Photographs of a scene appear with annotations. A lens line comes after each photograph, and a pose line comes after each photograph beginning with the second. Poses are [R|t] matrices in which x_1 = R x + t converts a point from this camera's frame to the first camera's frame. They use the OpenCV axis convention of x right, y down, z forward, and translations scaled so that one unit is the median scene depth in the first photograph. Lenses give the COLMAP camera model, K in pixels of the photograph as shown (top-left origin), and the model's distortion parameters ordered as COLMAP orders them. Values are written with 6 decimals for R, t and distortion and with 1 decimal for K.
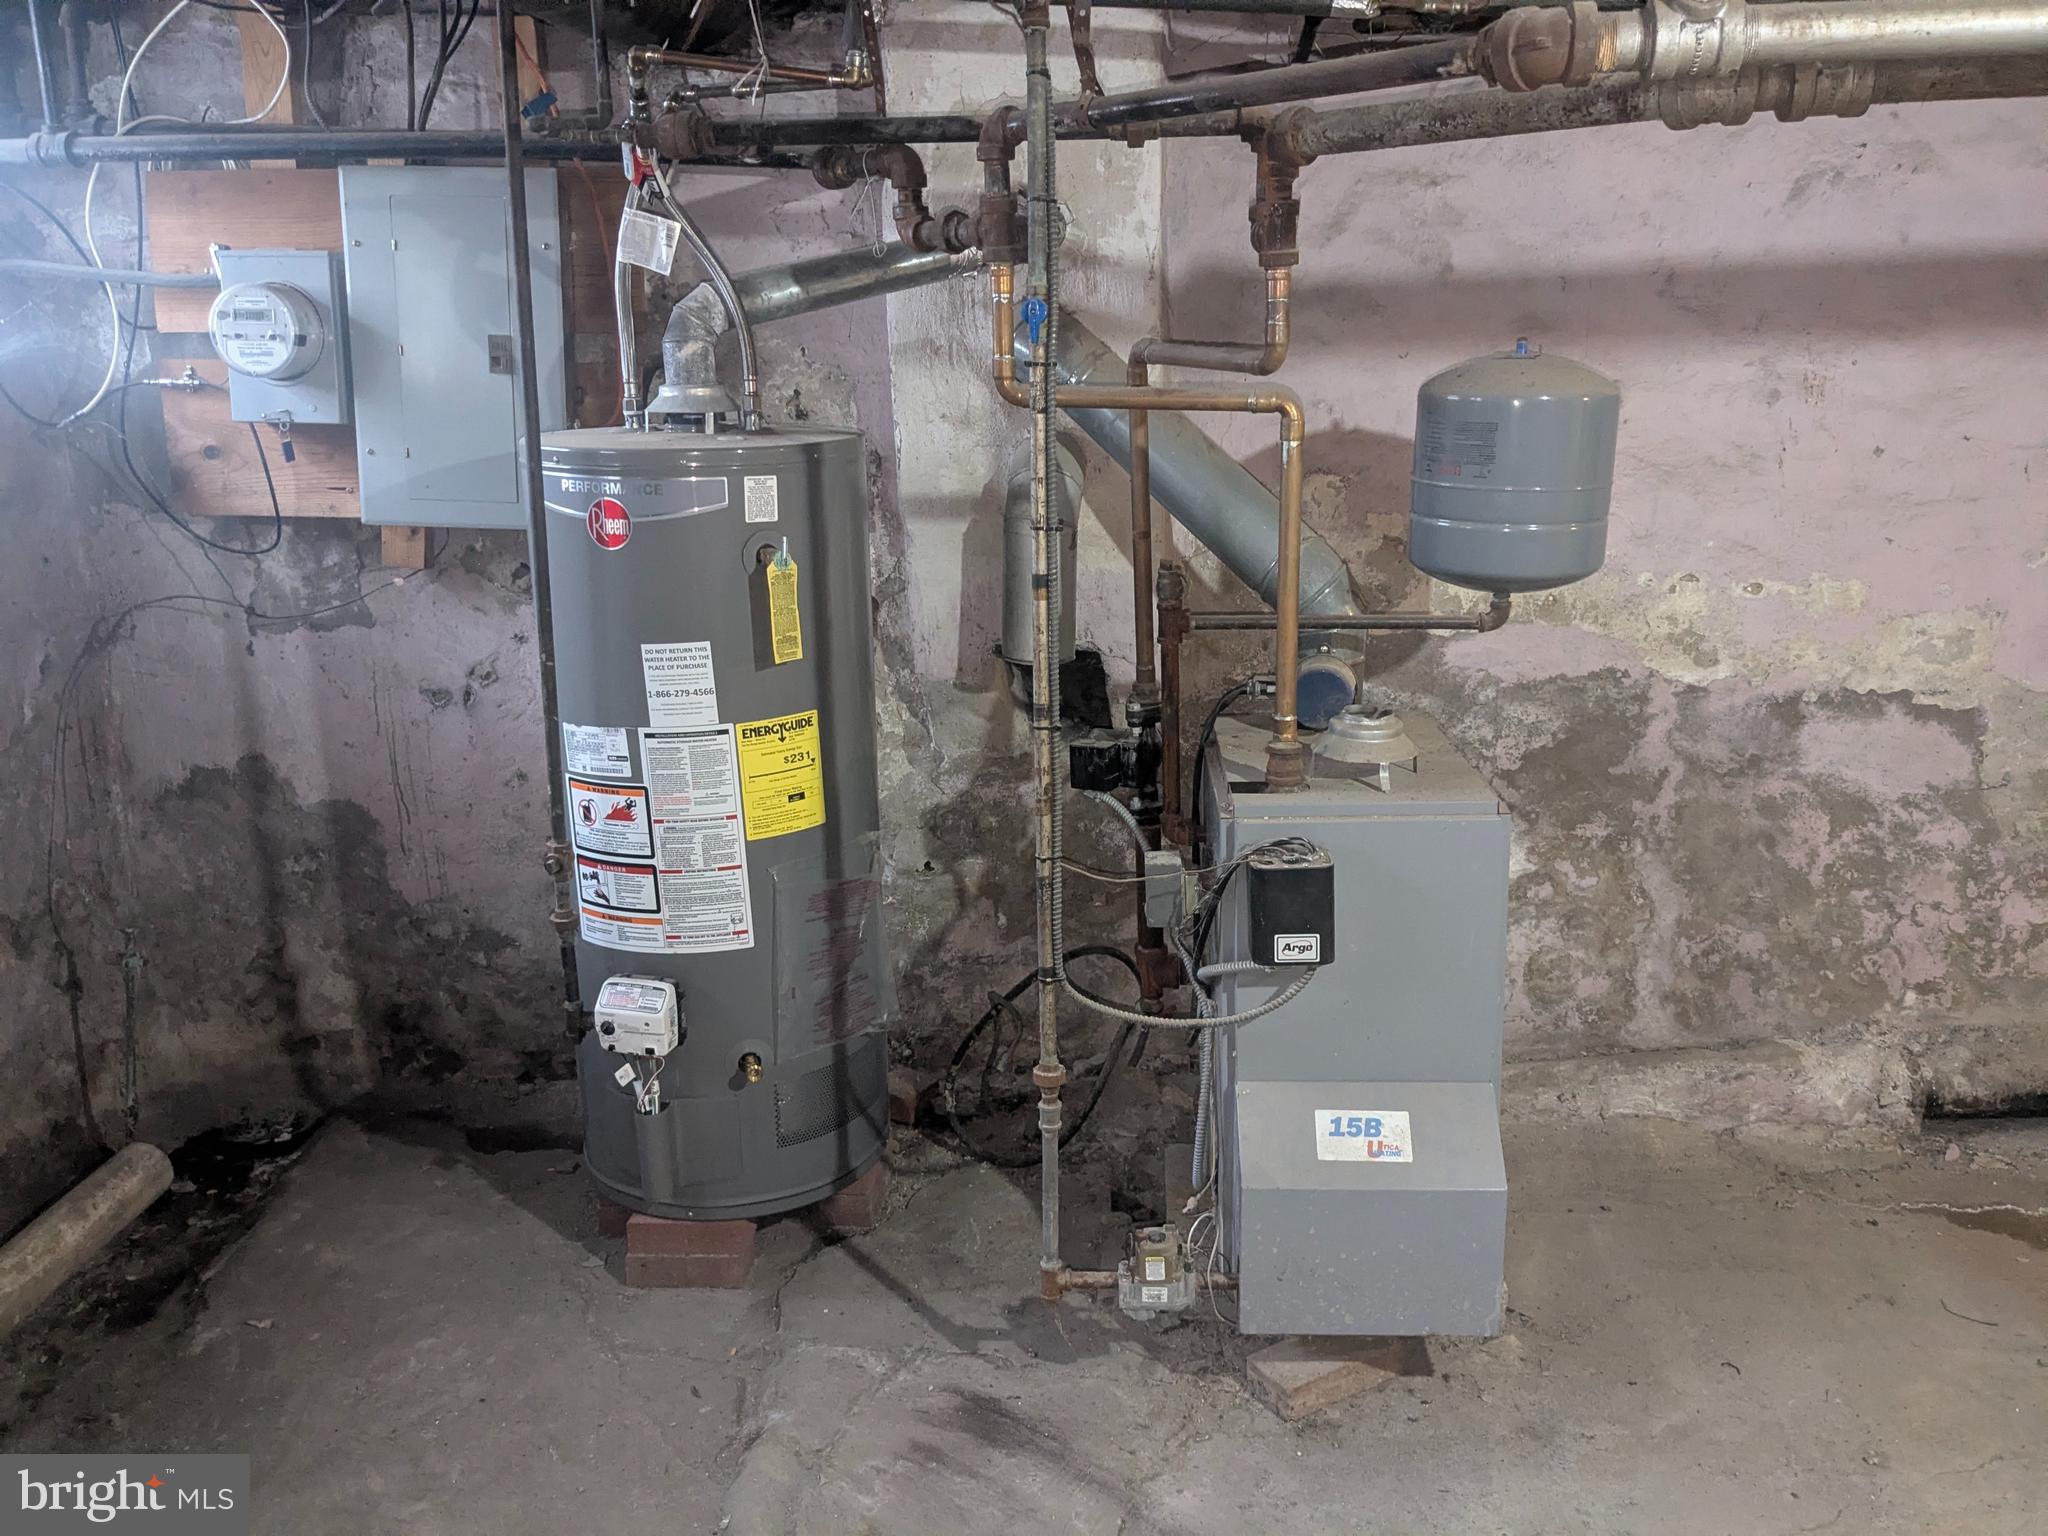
lens RADIAL K [[1598.1, 0, 1018.5], [0, 1598.1, 756.9], [0, 0, 1]] dist [0.068372, -0.124992]
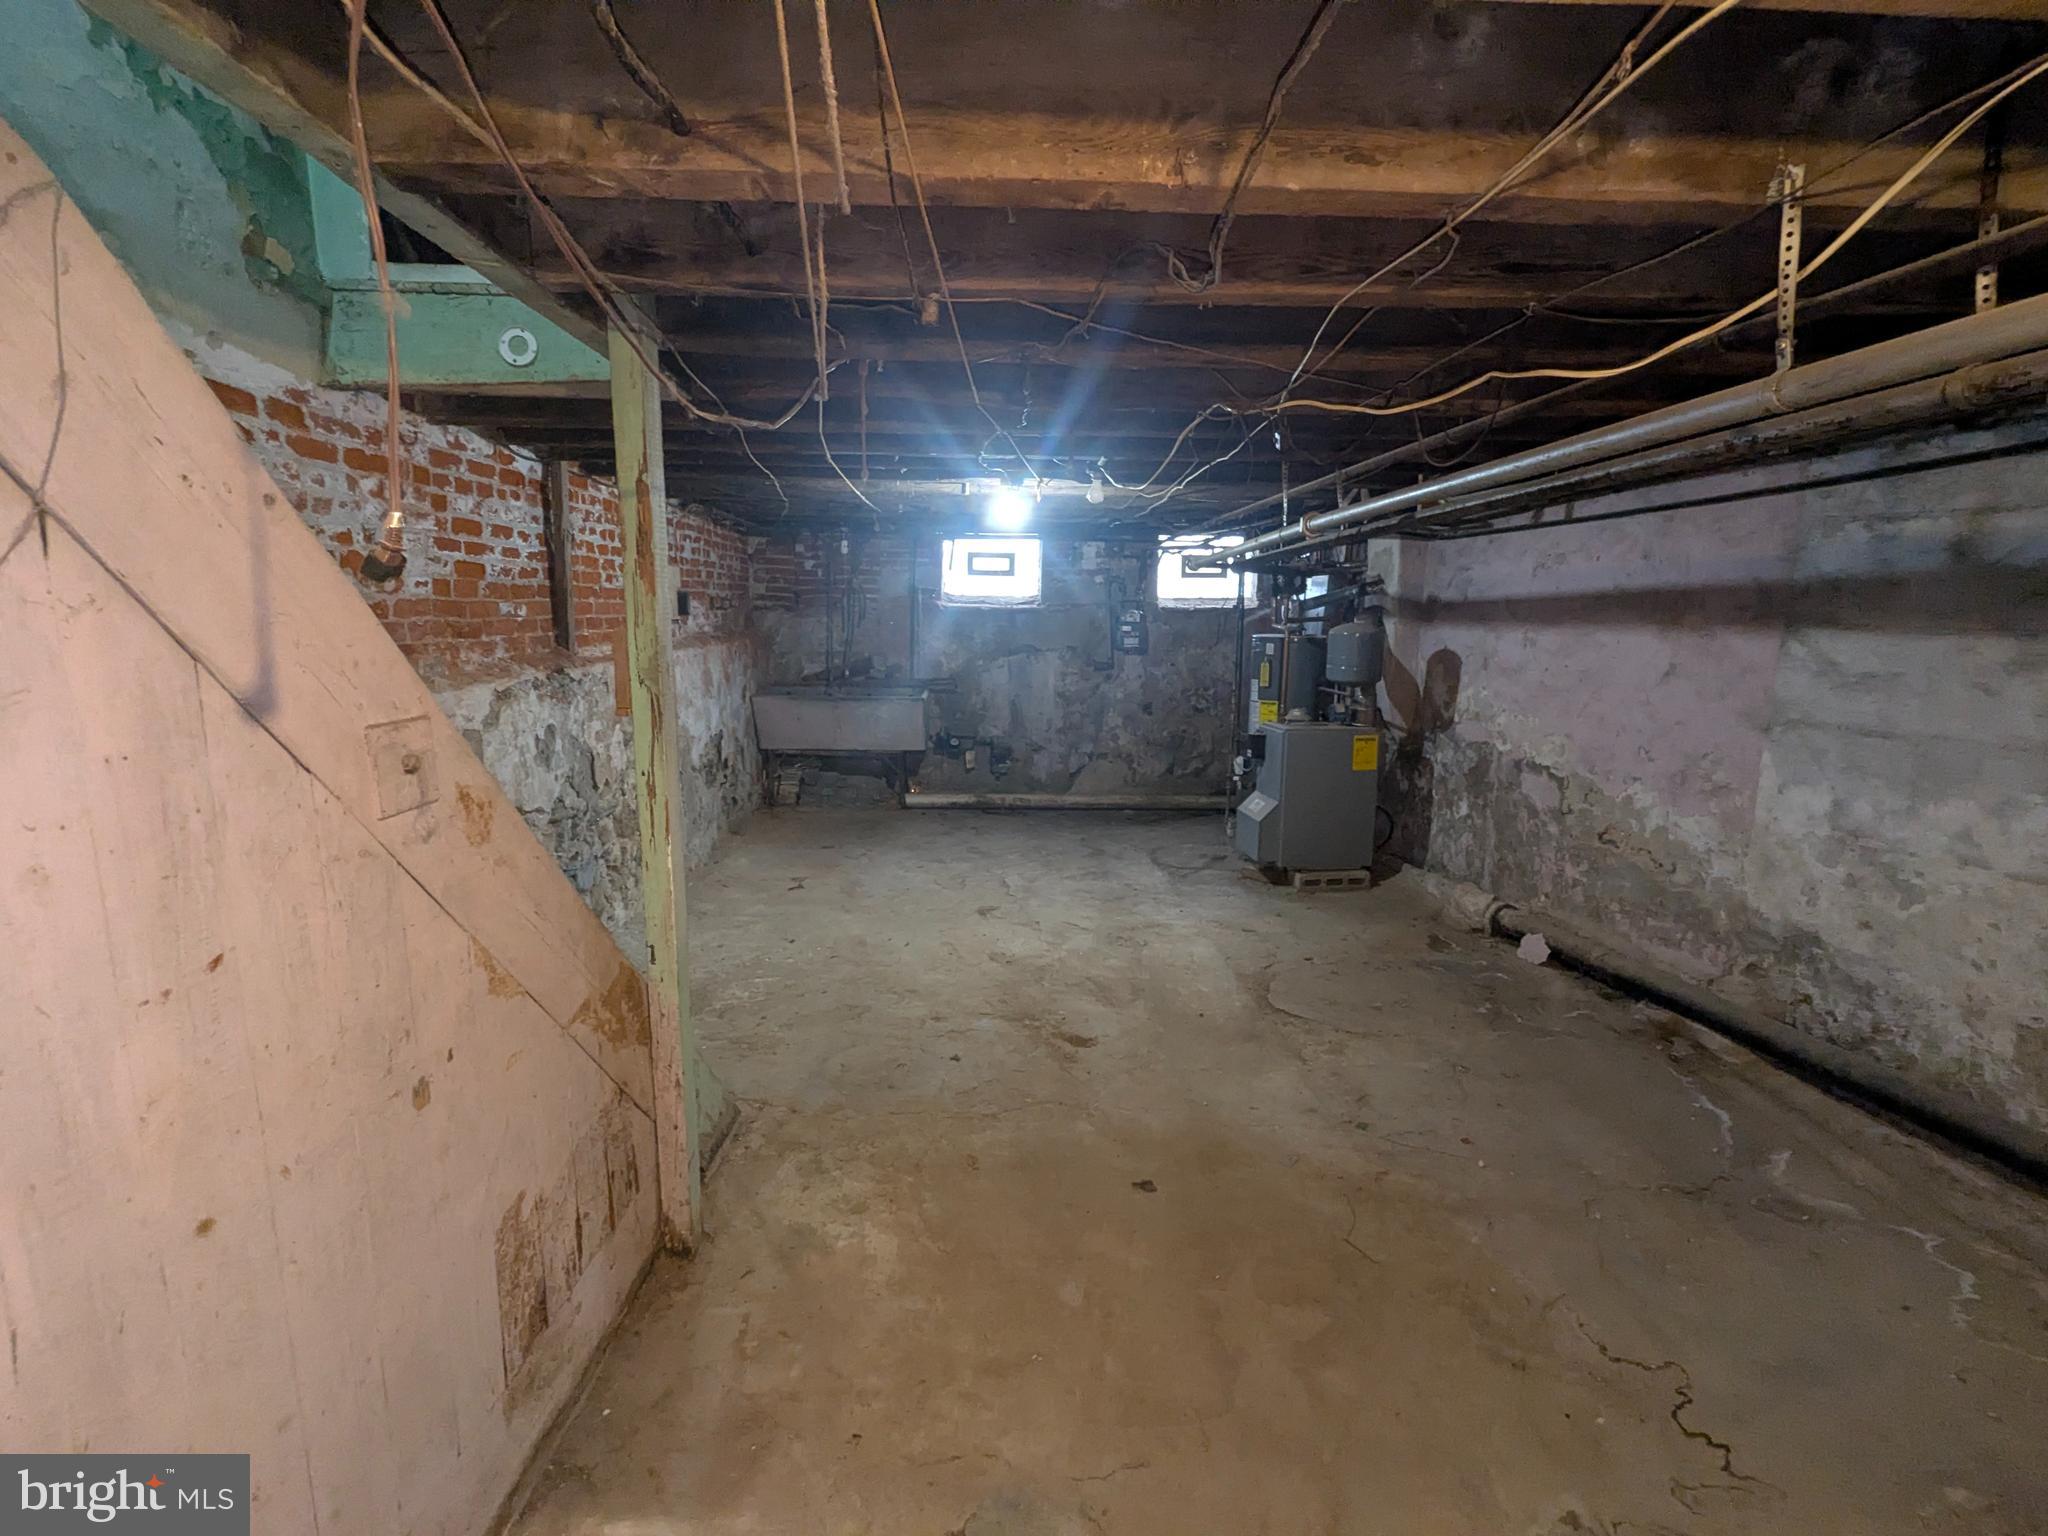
lens RADIAL K [[966.5, 0, 1024.0], [0, 966.5, 768.0], [0, 0, 1]] dist [-0.003432, -0.000305]
pose [[0.147240, 0.178198, -0.972916, 1.866055], [-0.263996, 0.955034, 0.134969, -0.025179], [0.953219, 0.236973, 0.187663, -0.044236]]
